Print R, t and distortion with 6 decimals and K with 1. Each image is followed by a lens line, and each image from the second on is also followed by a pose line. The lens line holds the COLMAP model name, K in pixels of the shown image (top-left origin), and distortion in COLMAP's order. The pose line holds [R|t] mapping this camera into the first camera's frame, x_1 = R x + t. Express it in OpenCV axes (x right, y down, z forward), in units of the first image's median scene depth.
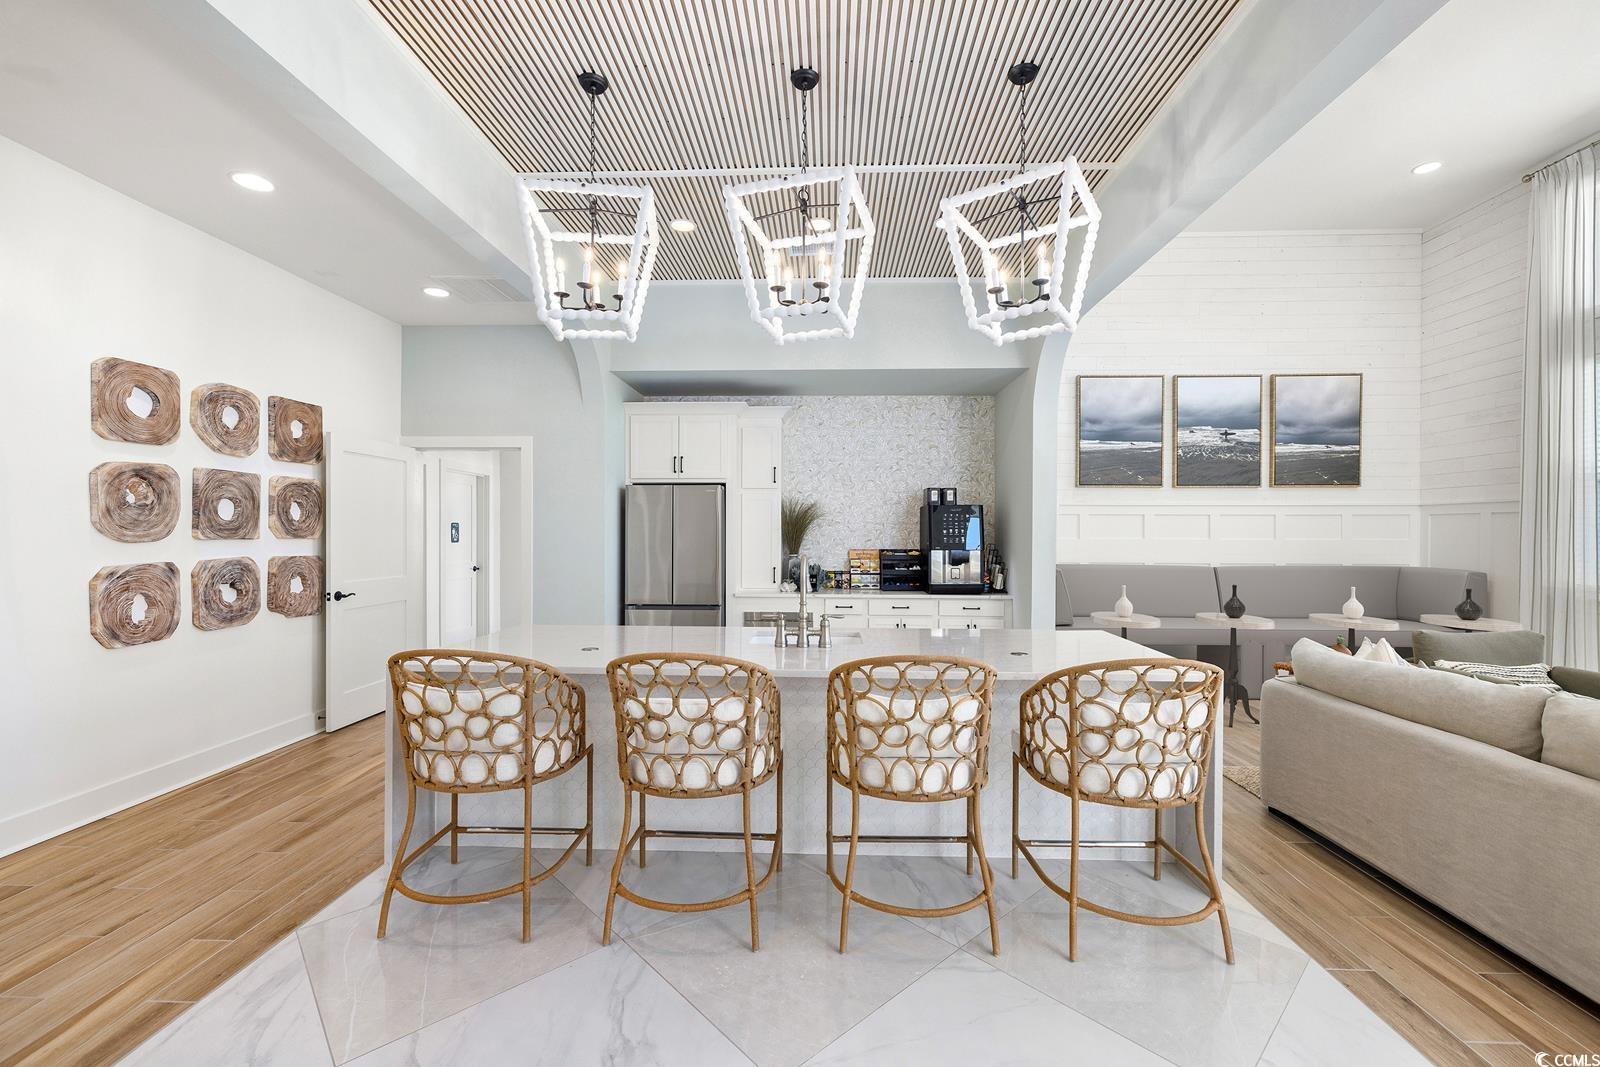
lens RADIAL K [[705.4, 0, 800.1], [0, 705.4, 526.5], [0, 0, 1]] dist [0.002449, -0.000128]
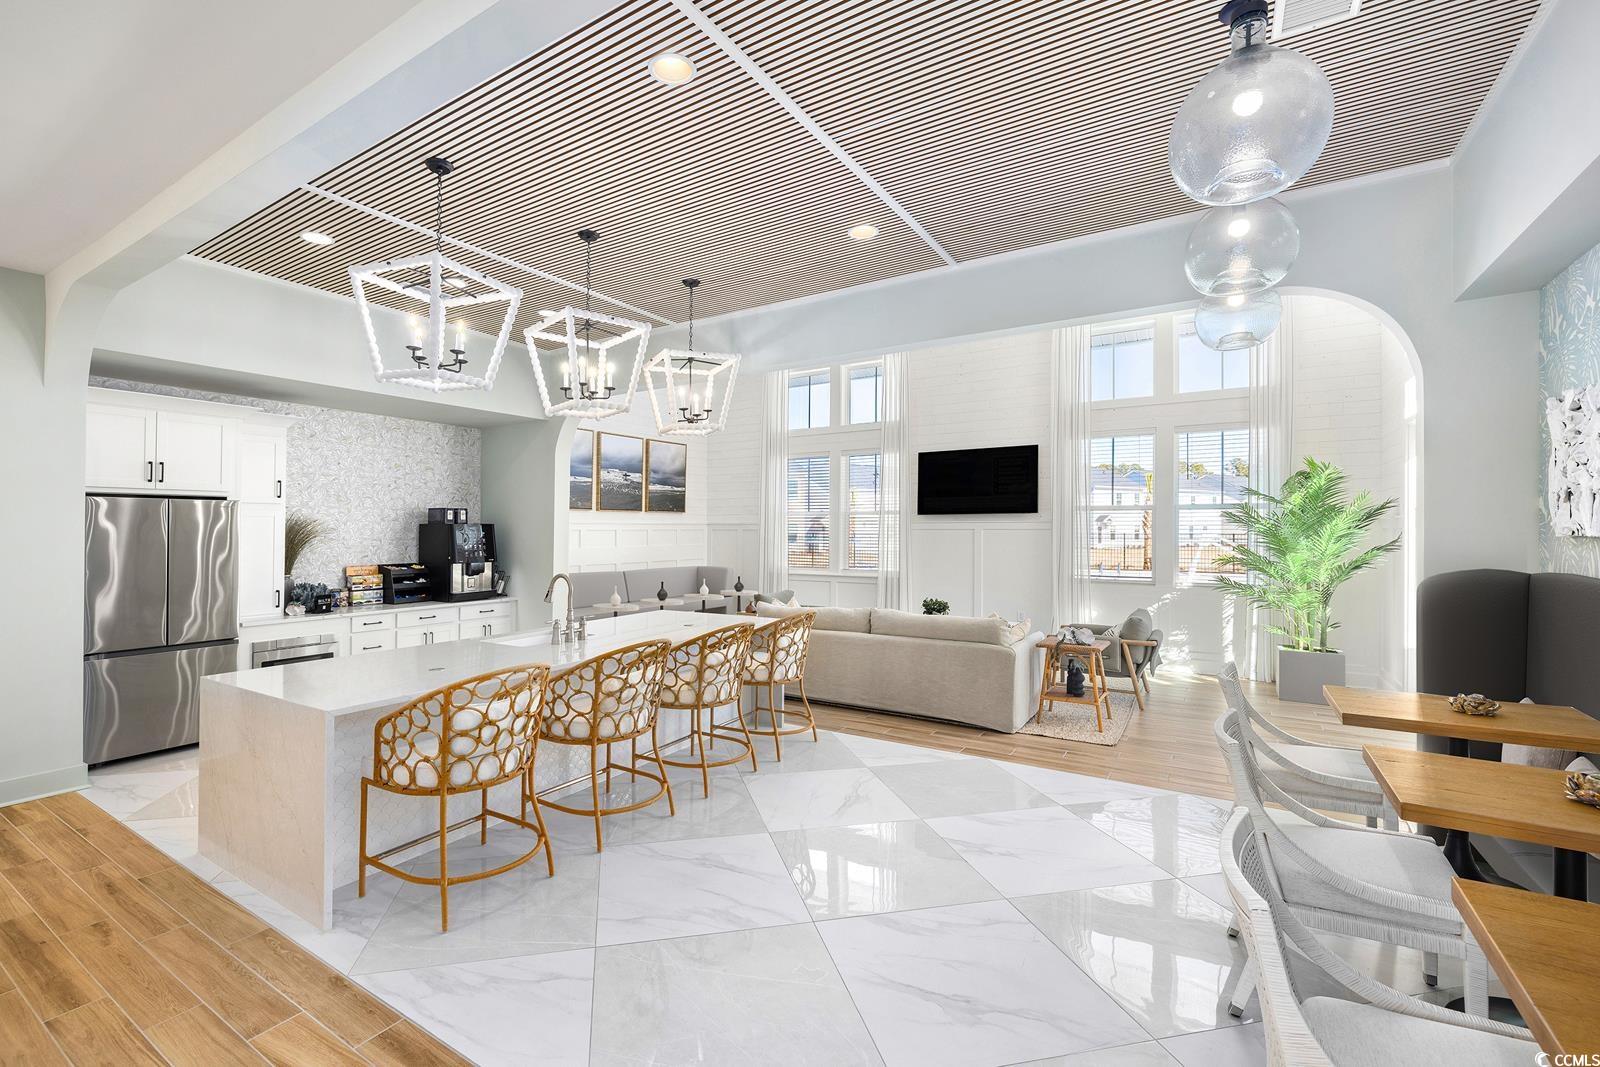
lens RADIAL K [[669.4, 0, 789.8], [0, 669.4, 519.5], [0, 0, 1]] dist [-0.012294, -0.000200]
pose [[0.511758, 0.010049, 0.859071, -0.422554], [-0.001638, 0.999941, -0.010721, -0.024565], [-0.859128, 0.004079, 0.511745, -0.009936]]
